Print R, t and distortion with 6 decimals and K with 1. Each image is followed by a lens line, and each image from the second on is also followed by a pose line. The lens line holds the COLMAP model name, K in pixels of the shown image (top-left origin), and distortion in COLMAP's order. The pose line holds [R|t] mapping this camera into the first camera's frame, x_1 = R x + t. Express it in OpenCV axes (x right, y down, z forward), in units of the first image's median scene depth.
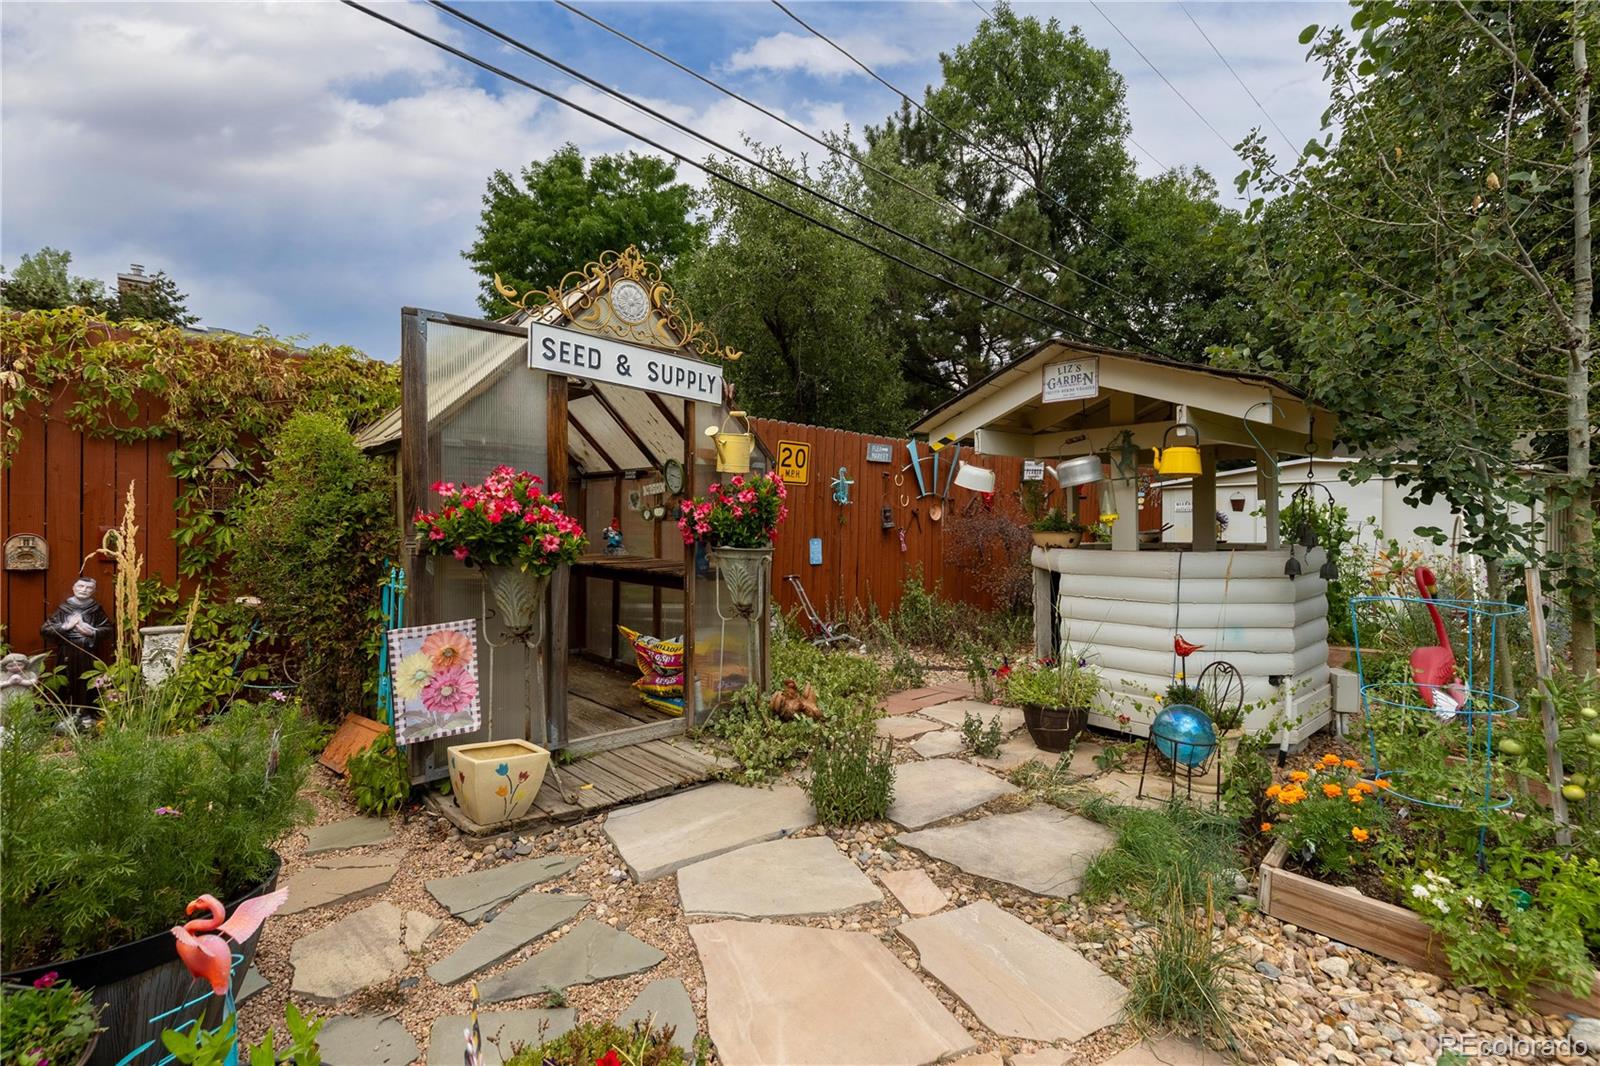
lens RADIAL K [[719.4, 0, 792.0], [0, 719.4, 532.8], [0, 0, 1]] dist [0.007601, -0.000679]
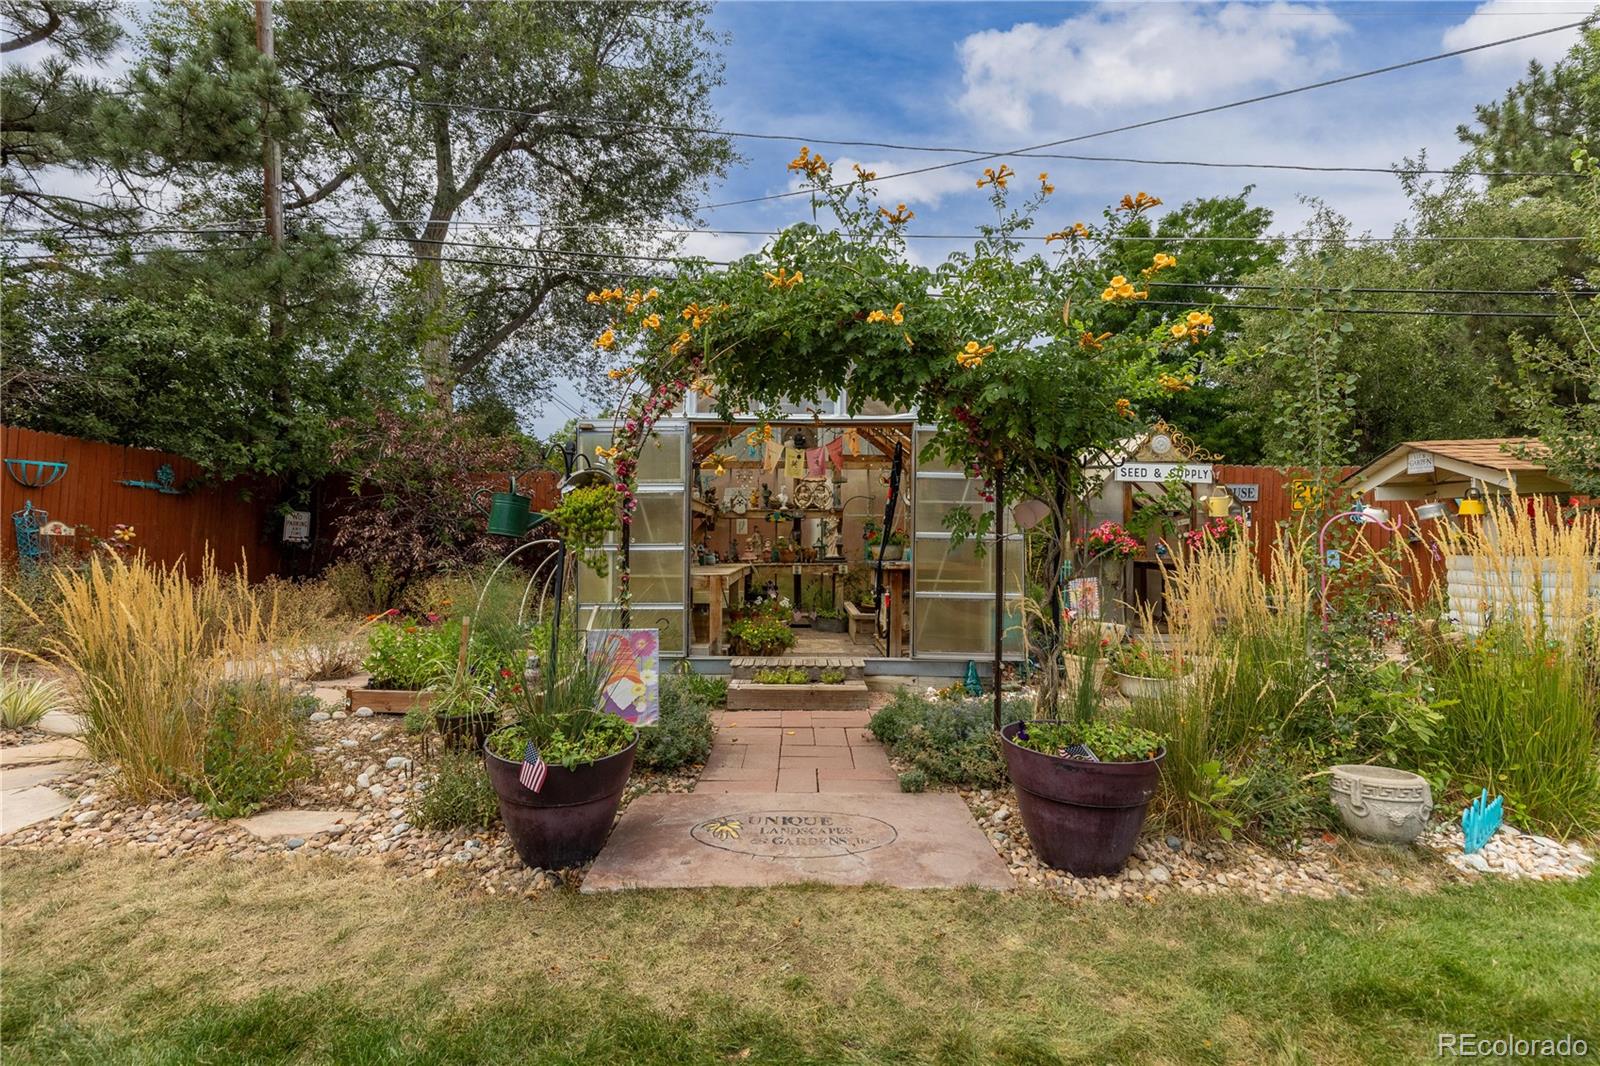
lens RADIAL K [[719.4, 0, 792.0], [0, 719.4, 532.8], [0, 0, 1]] dist [0.007601, -0.000679]
pose [[0.727855, -0.015800, -0.685549, 0.443099], [0.003469, 0.999807, -0.019359, -0.001173], [0.685722, 0.011712, 0.727769, -1.330172]]
